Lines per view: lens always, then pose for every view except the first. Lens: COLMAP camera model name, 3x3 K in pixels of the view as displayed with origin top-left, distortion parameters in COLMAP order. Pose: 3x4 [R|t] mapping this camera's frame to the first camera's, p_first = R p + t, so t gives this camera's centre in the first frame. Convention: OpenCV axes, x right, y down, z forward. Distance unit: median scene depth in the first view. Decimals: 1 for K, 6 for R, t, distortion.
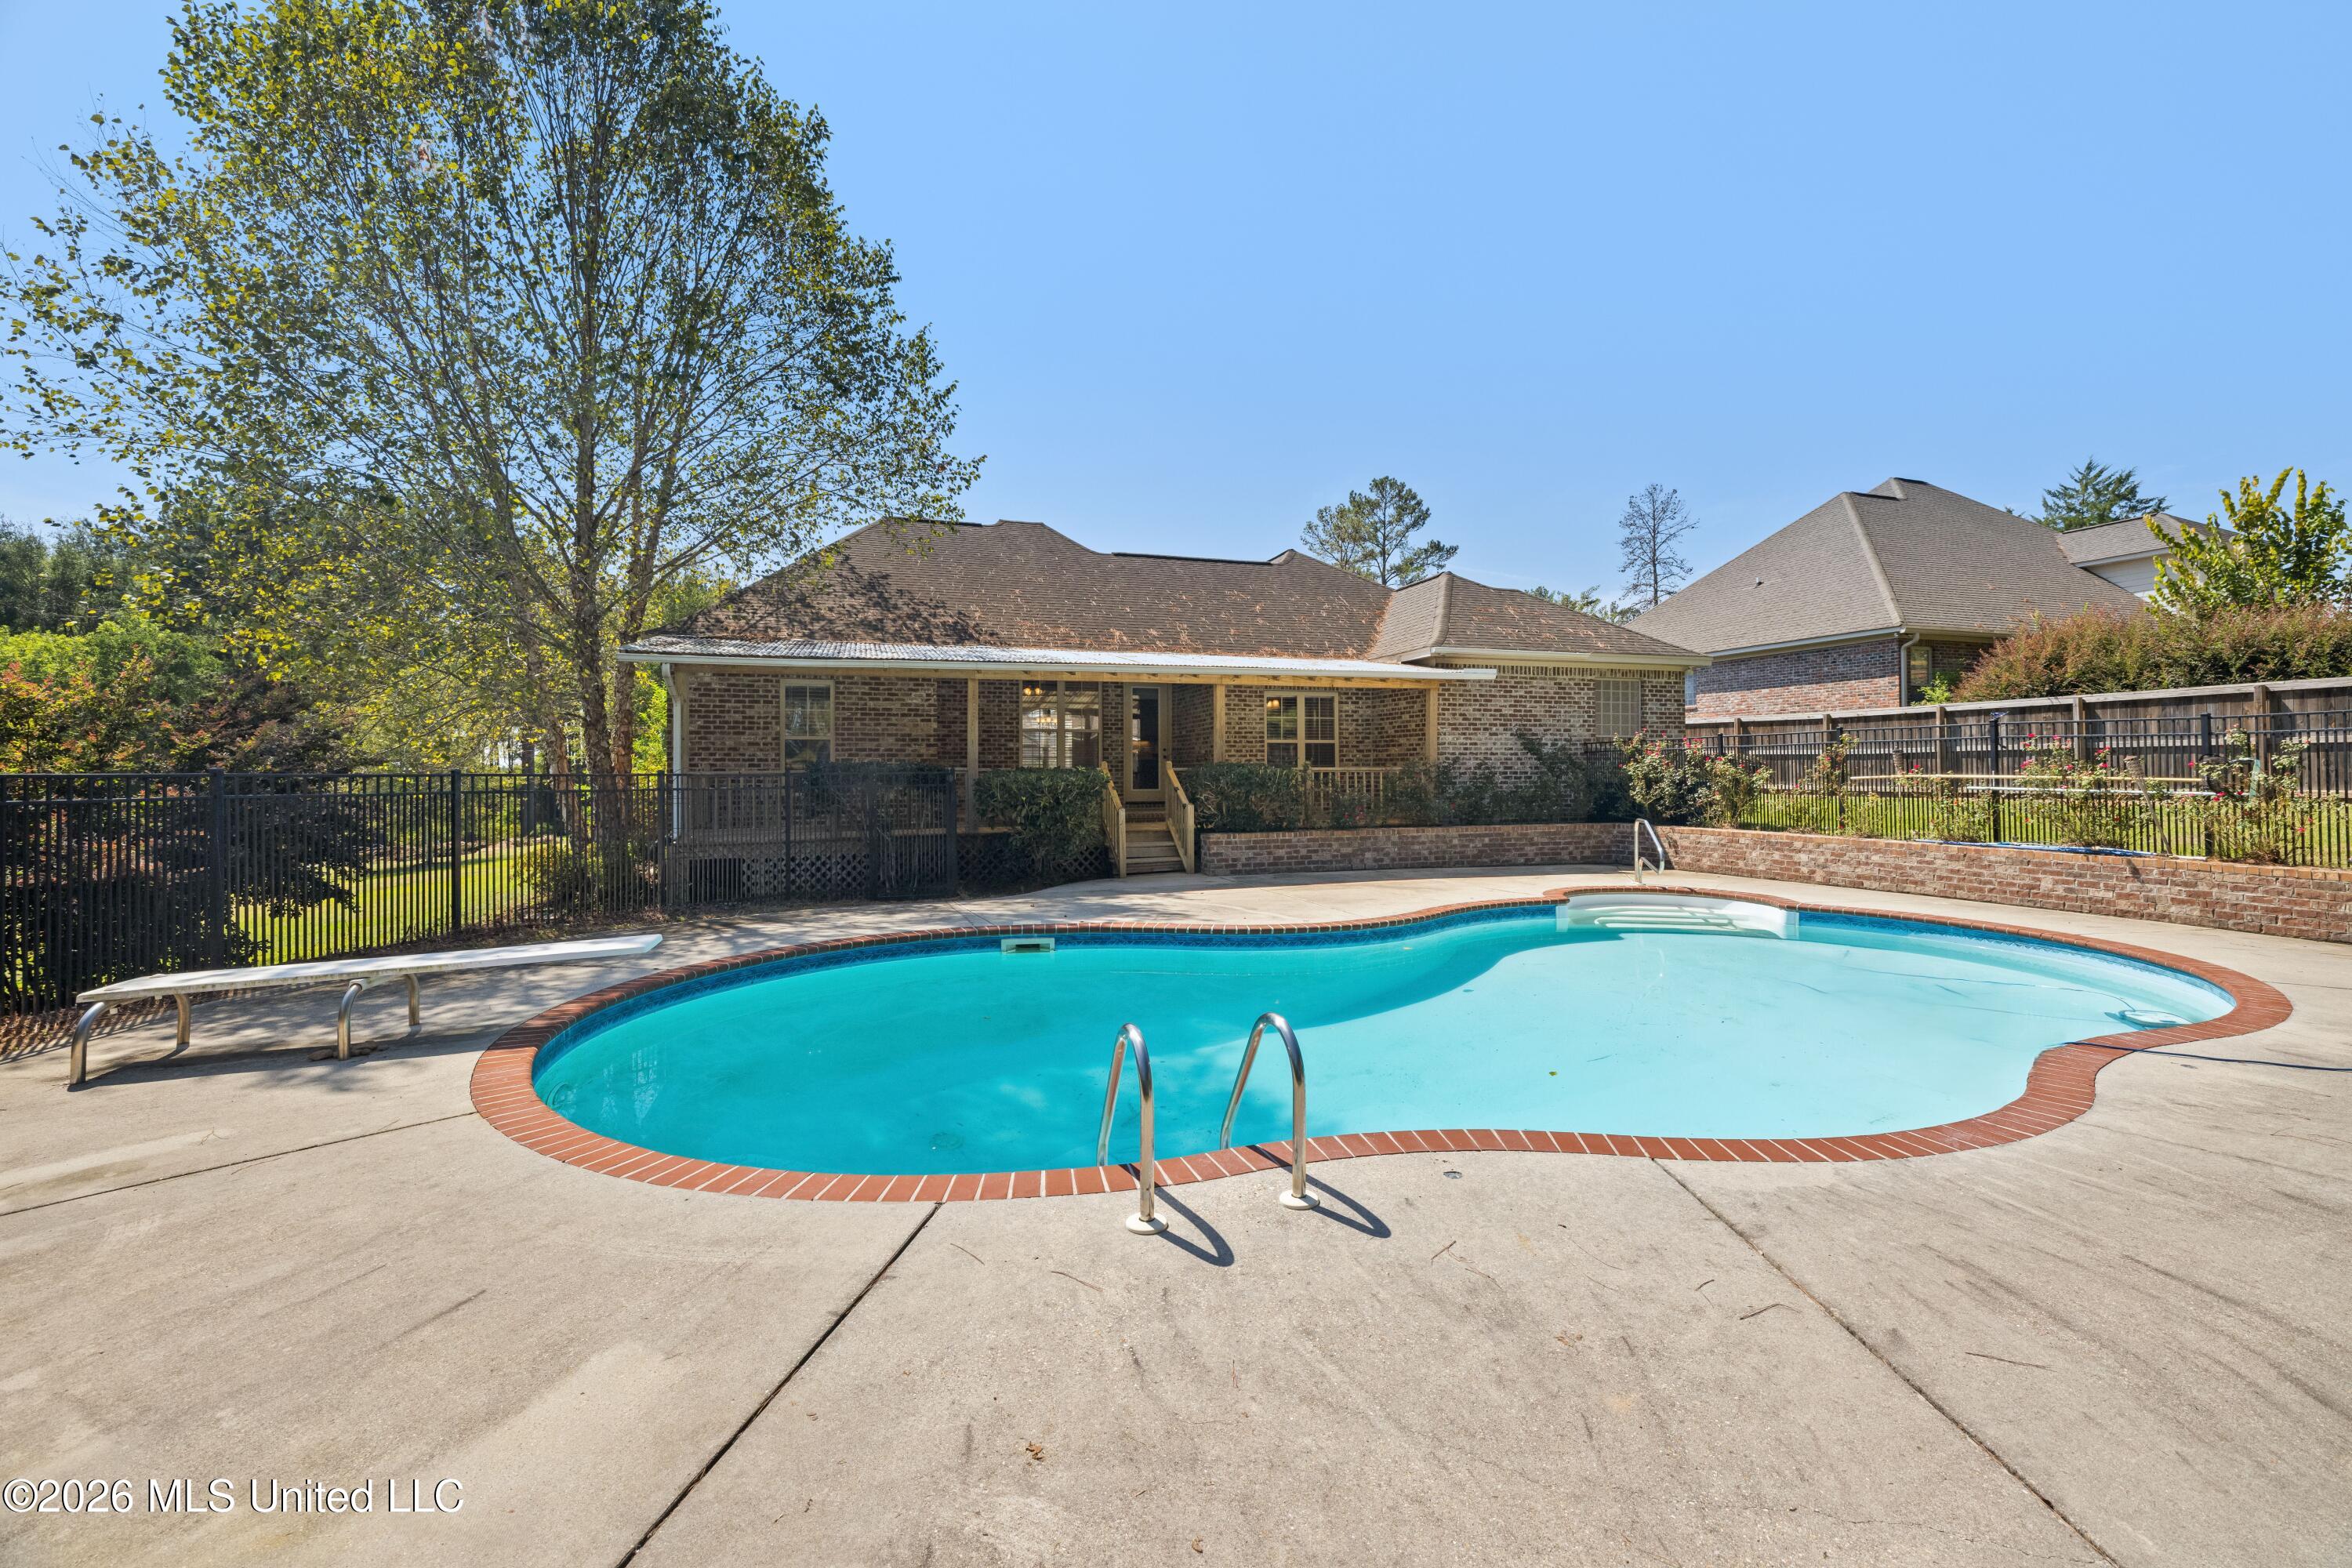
lens RADIAL K [[1001.6, 0, 1197.8], [0, 1001.6, 766.6], [0, 0, 1]] dist [-0.000980, 0.000163]
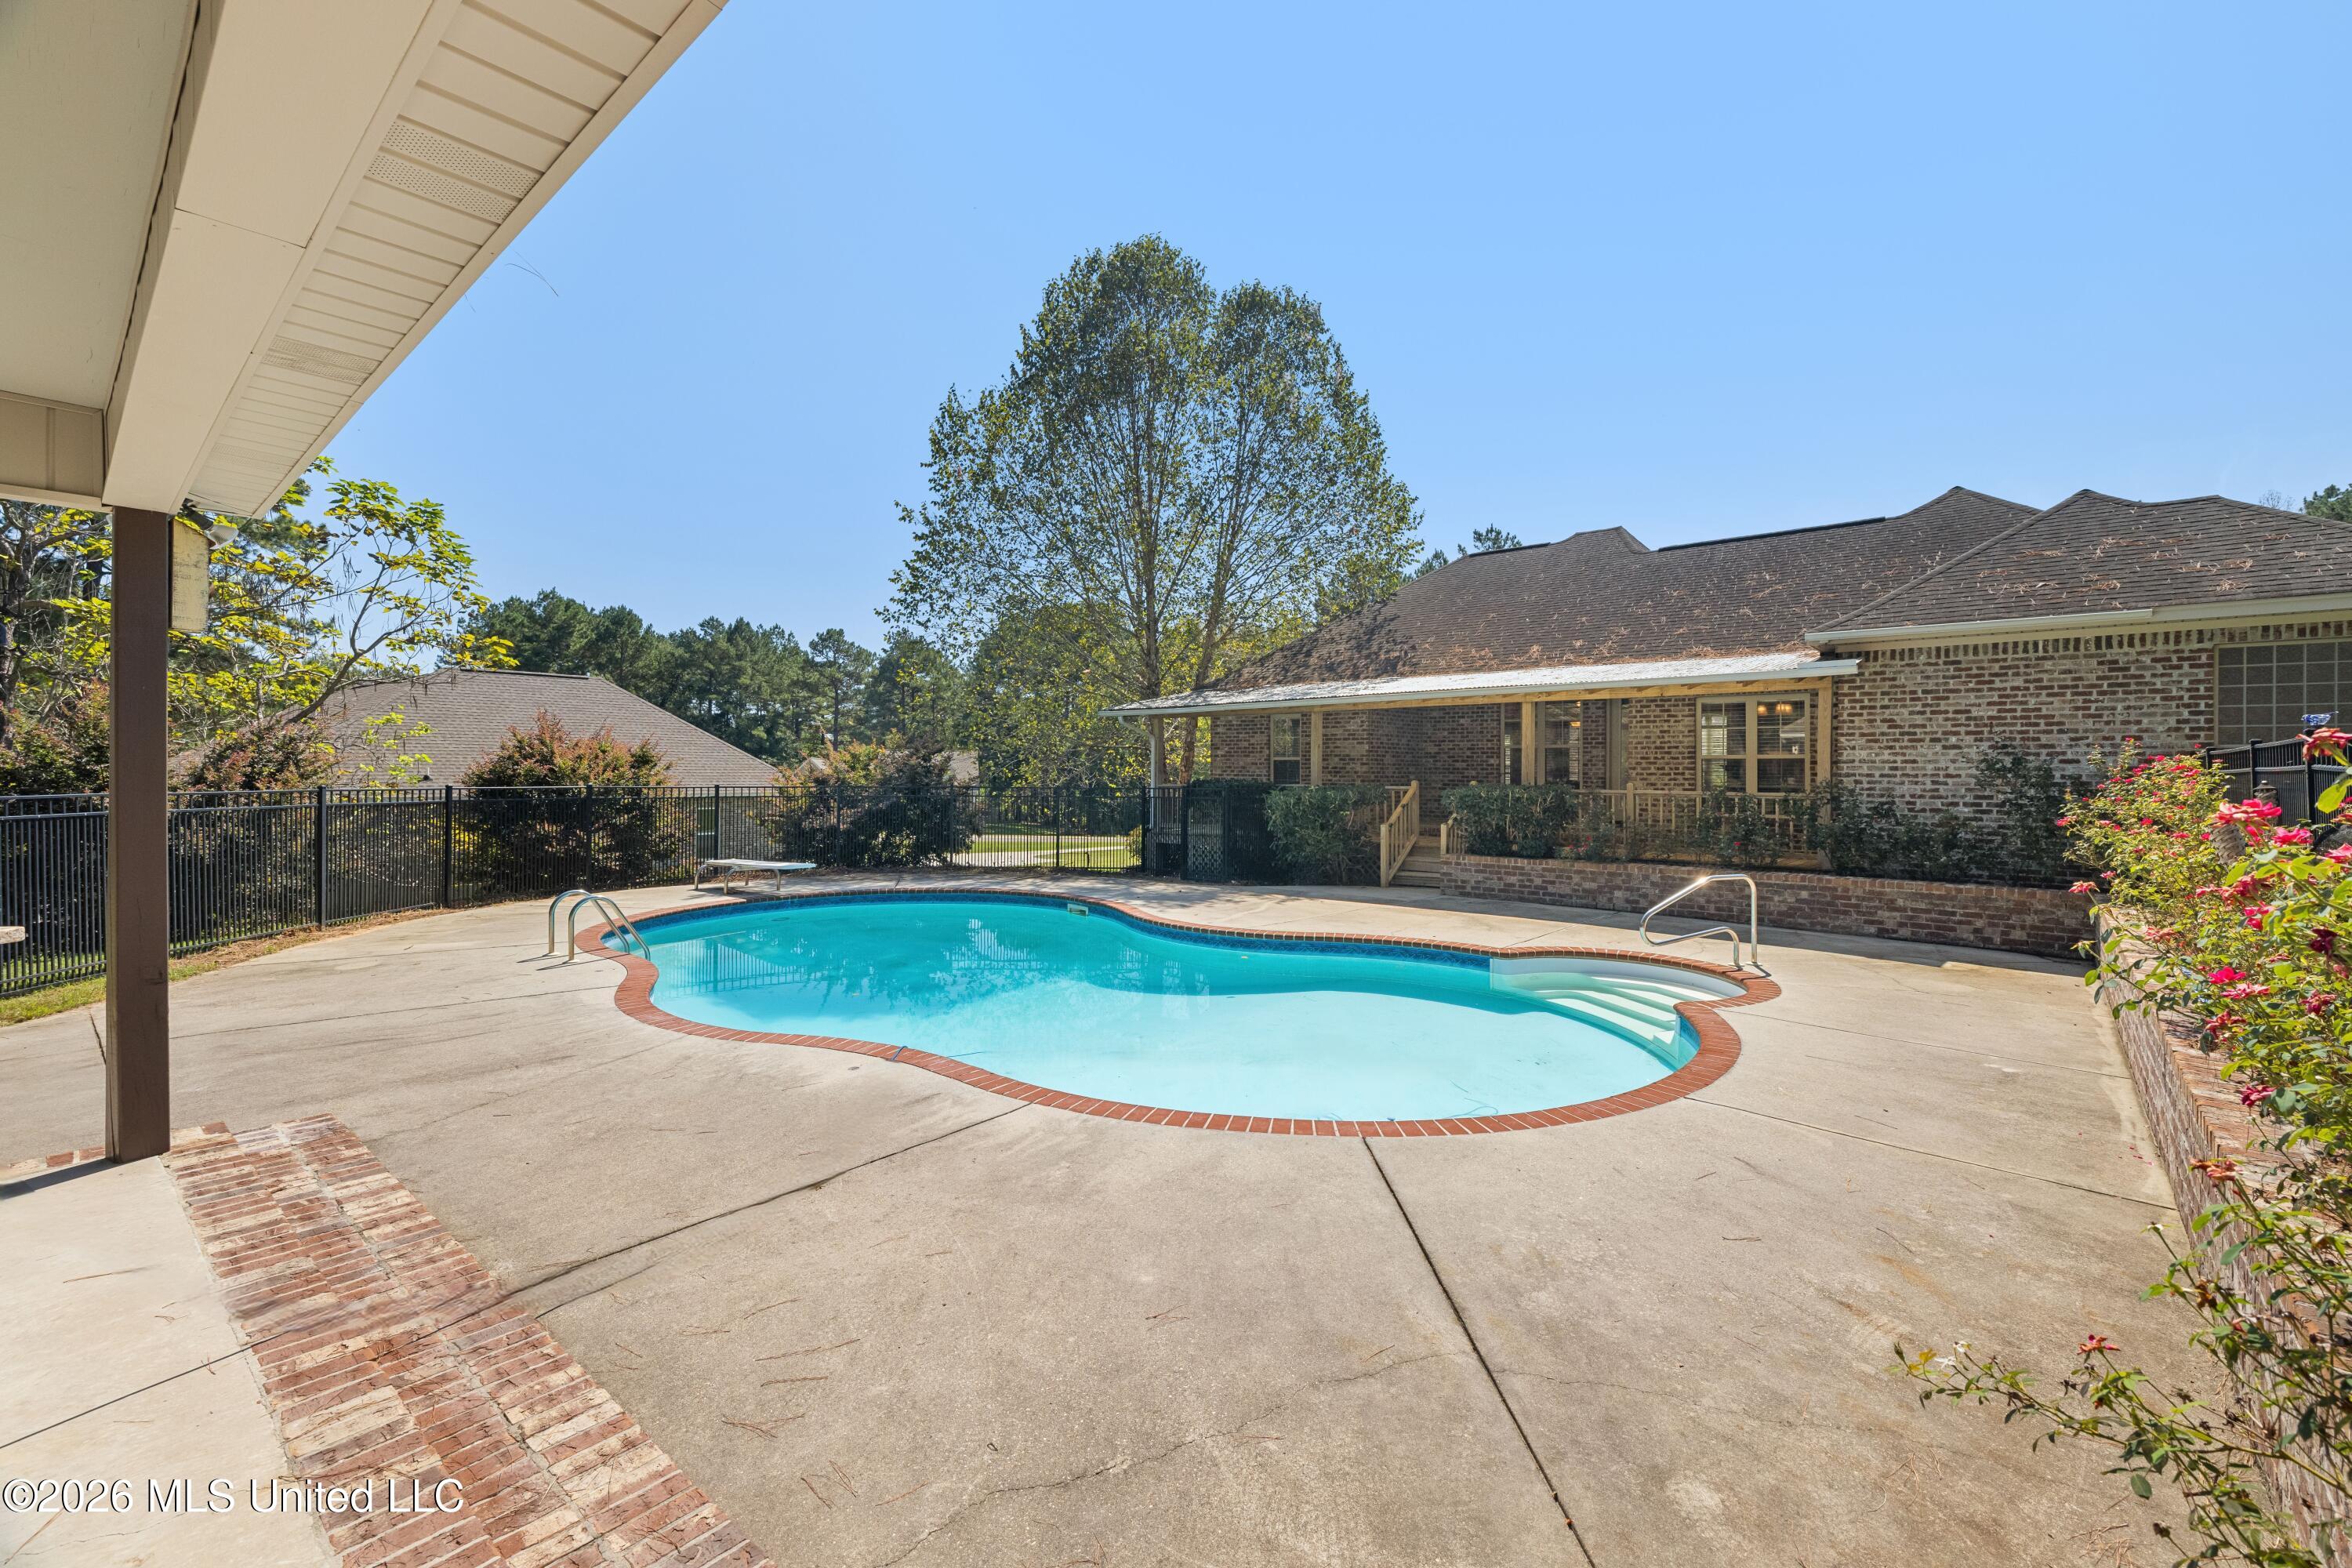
lens RADIAL K [[1001.6, 0, 1197.8], [0, 1001.6, 766.6], [0, 0, 1]] dist [-0.000980, 0.000163]
pose [[0.516863, 0.002737, -0.856063, 0.718342], [-0.006680, 0.999977, -0.000836, -0.017779], [0.856042, 0.006151, 0.516870, 0.247233]]
